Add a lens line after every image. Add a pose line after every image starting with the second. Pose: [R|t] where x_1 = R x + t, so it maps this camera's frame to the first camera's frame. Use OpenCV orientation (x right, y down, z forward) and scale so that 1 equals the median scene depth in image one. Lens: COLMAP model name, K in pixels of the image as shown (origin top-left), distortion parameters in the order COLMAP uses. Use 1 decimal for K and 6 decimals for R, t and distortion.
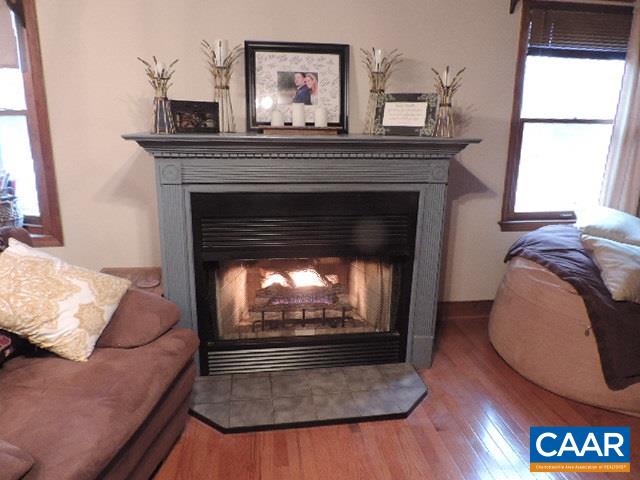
lens RADIAL K [[457.4, 0, 321.5], [0, 457.4, 240.6], [0, 0, 1]] dist [-0.003139, -0.006155]
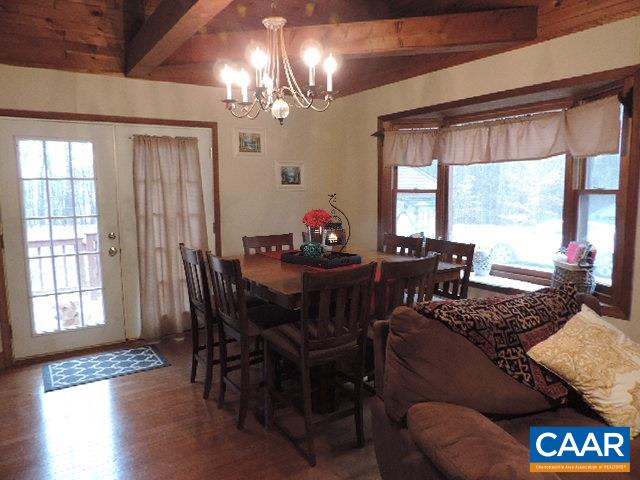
lens RADIAL K [[457.4, 0, 322.0], [0, 457.4, 240.7], [0, 0, 1]] dist [-0.003139, -0.006155]
pose [[0.433675, 0.080261, -0.897488, 0.052264], [-0.206159, 0.978444, -0.012117, -0.012617], [0.877168, 0.190280, 0.440873, -0.118976]]
